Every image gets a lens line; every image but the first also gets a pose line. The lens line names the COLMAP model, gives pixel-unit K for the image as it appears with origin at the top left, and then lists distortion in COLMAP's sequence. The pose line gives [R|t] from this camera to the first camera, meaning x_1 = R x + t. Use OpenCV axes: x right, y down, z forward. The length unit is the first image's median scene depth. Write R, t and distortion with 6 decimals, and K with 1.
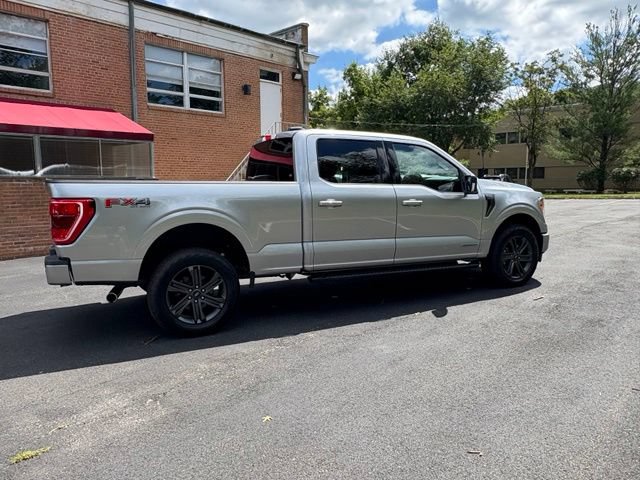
lens RADIAL K [[456.4, 0, 301.8], [0, 456.4, 237.3], [0, 0, 1]] dist [0.001437, 0.004171]
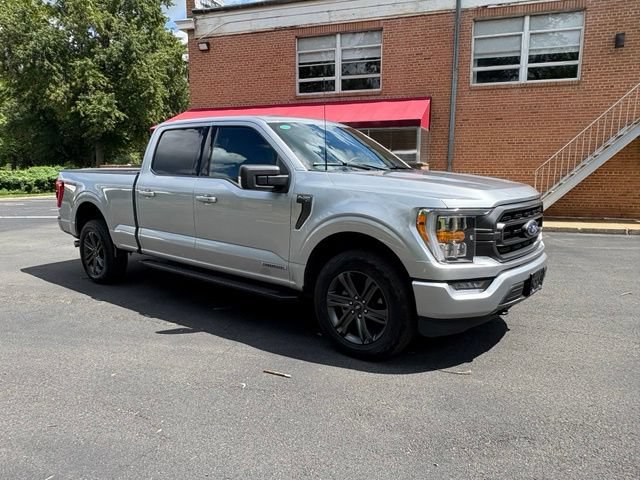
lens RADIAL K [[448.7, 0, 327.7], [0, 448.7, 241.4], [0, 0, 1]] dist [-0.003813, 0.003756]
pose [[0.474262, 0.148768, -0.867723, 0.373193], [-0.103534, 0.988205, 0.112837, -0.039730], [0.874275, 0.036324, 0.484071, 0.277816]]
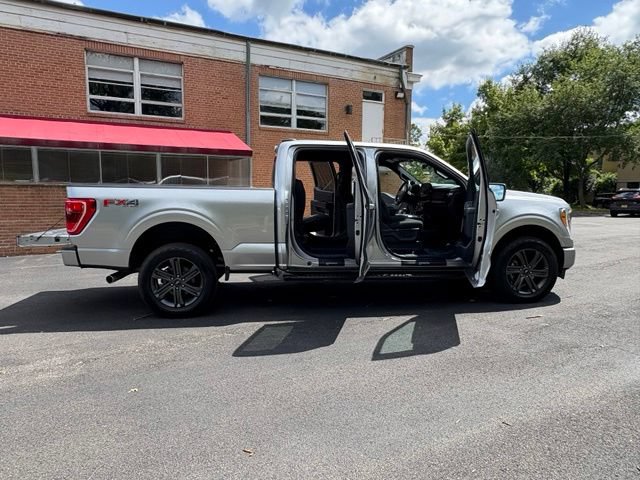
lens RADIAL K [[408.6, 0, 312.7], [0, 408.6, 239.6], [0, 0, 1]] dist [0.002026, 0.001665]
pose [[0.953680, 0.044397, -0.297528, 0.119405], [-0.047130, 0.998887, -0.002015, 0.000103], [0.297107, 0.015944, 0.954711, 0.027554]]
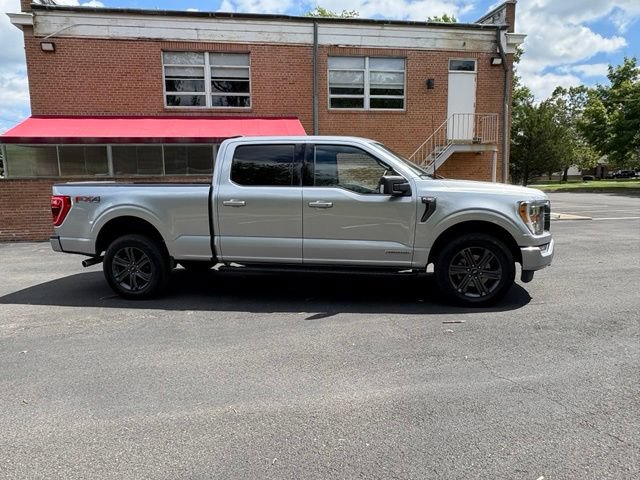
lens RADIAL K [[441.0, 0, 320.0], [0, 441.0, 240.0], [0, 0, 1]] dist [-0.002762, 0.002892]
pose [[0.826380, 0.074602, -0.558150, 0.274009], [-0.057992, 0.997190, 0.047424, -0.015257], [0.560119, -0.006822, 0.828384, 0.067863]]
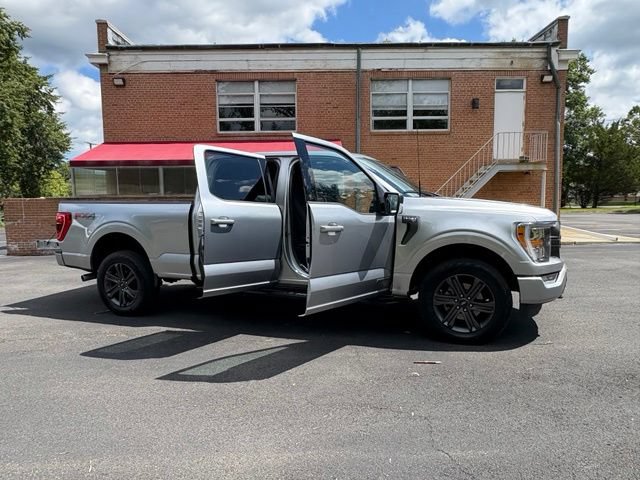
lens RADIAL K [[410.9, 0, 324.8], [0, 410.9, 239.3], [0, 0, 1]] dist [-0.001755, 0.002009]
pose [[0.730574, 0.064676, -0.679764, 0.299613], [-0.072976, 0.997198, 0.016447, -0.021427], [0.678923, 0.037590, 0.733247, 0.147575]]
